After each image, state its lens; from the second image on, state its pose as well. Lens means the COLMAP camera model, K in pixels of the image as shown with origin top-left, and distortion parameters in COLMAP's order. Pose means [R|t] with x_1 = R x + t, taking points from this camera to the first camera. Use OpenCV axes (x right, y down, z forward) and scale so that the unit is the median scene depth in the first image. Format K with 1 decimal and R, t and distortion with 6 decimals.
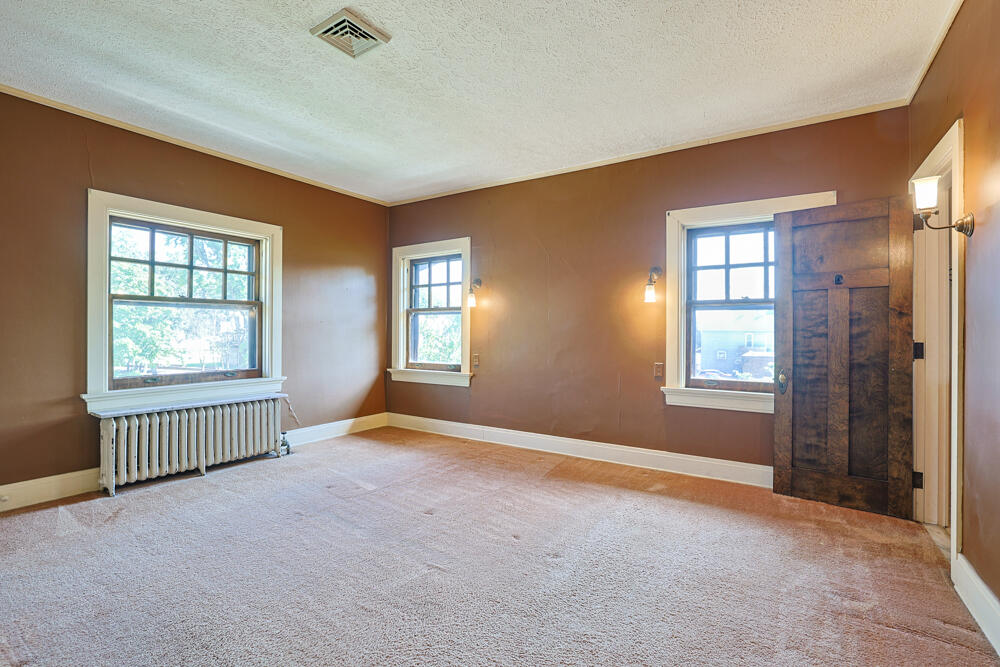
lens RADIAL K [[452.5, 0, 500.4], [0, 452.5, 333.4], [0, 0, 1]] dist [-0.028944, 0.000067]
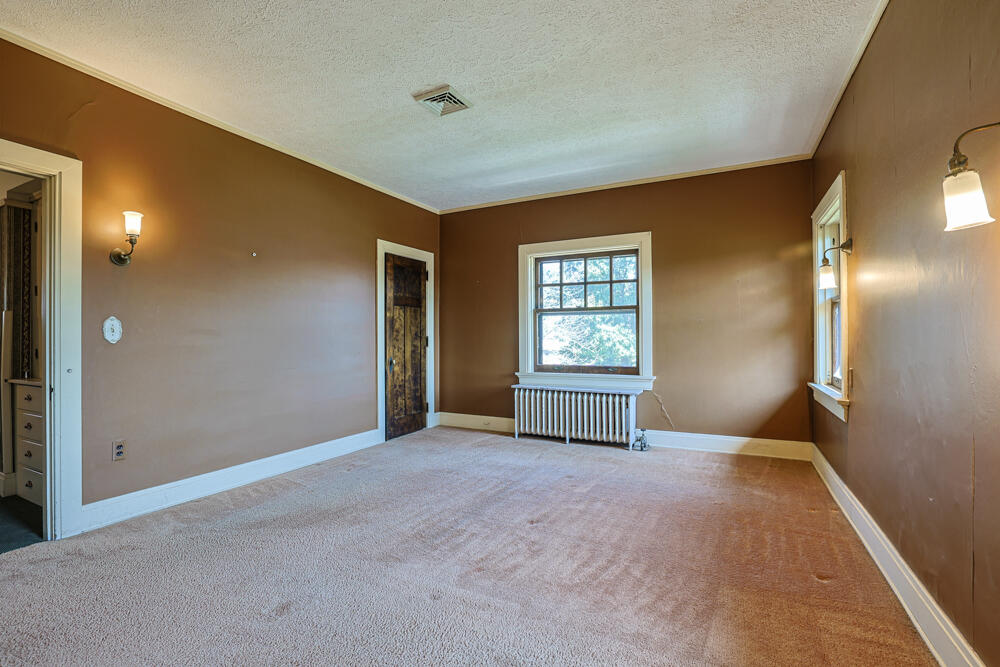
lens RADIAL K [[452.5, 0, 505.3], [0, 452.5, 338.2], [0, 0, 1]] dist [-0.028944, 0.000067]
pose [[0.109967, 0.002021, -0.993933, 0.573569], [0.005186, 0.999983, 0.002607, 0.004446], [0.993922, -0.005441, 0.109954, 0.620065]]
